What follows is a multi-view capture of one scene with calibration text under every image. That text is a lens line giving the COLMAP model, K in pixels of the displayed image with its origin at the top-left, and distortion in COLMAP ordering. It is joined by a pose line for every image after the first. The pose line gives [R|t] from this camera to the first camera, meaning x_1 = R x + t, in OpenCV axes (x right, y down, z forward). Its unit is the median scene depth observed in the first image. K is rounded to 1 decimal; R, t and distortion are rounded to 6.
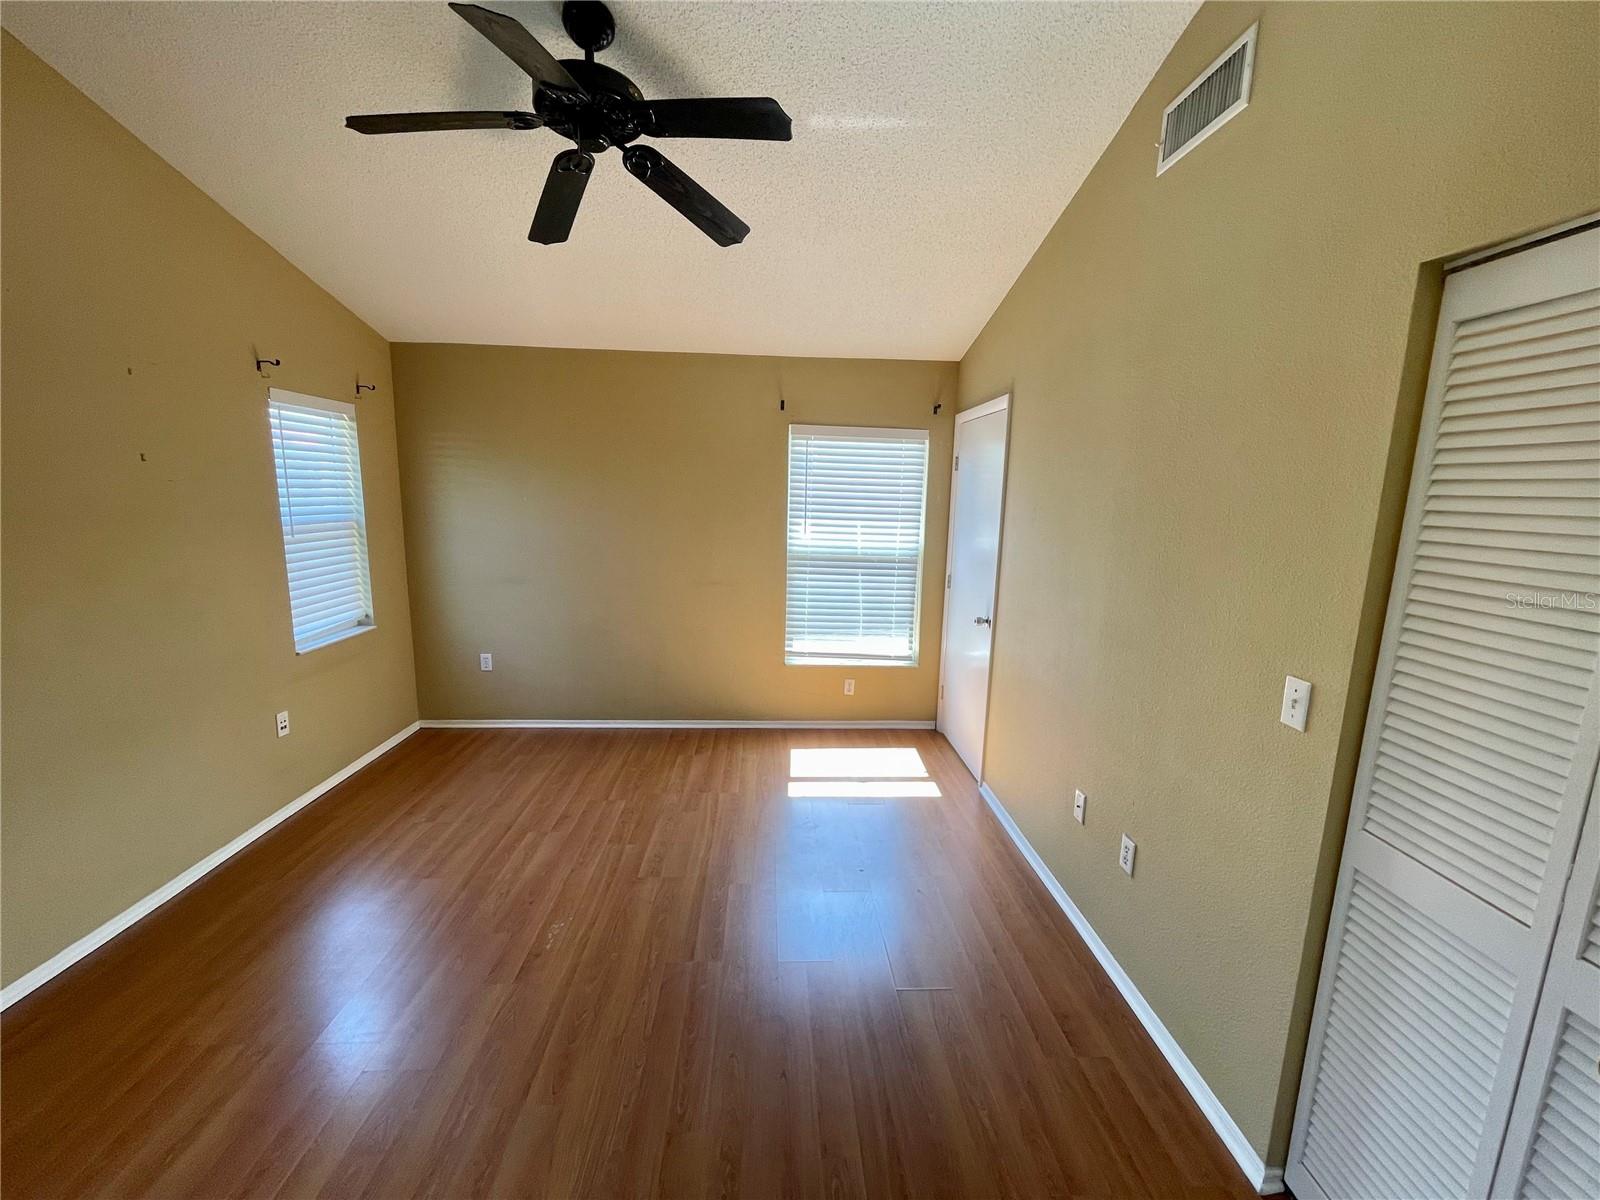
lens RADIAL K [[651.7, 0, 813.6], [0, 651.7, 603.7], [0, 0, 1]] dist [0.004702, 0.000078]
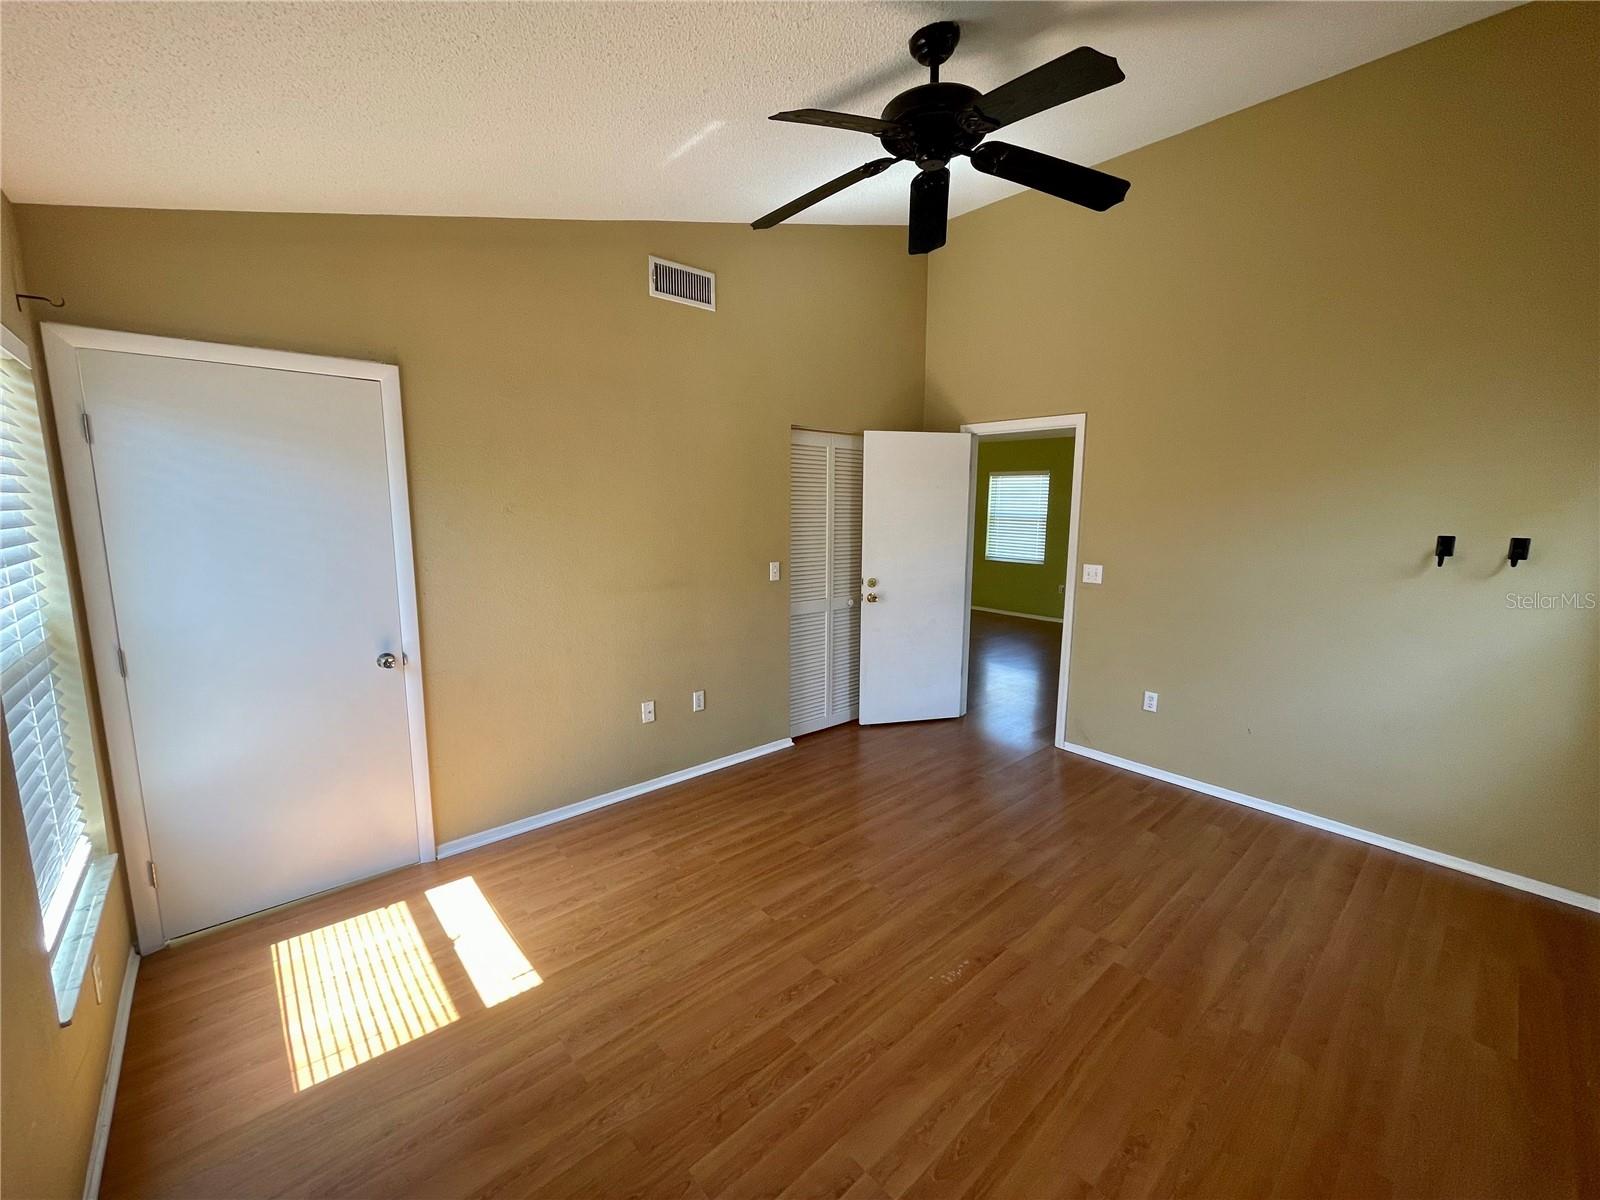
lens RADIAL K [[651.7, 0, 812.9], [0, 651.7, 601.7], [0, 0, 1]] dist [0.004702, 0.000078]
pose [[-0.629645, -0.142179, 0.763762, -0.747952], [0.110065, 0.956868, 0.268865, -0.226086], [-0.769046, 0.253353, -0.586839, 1.295088]]
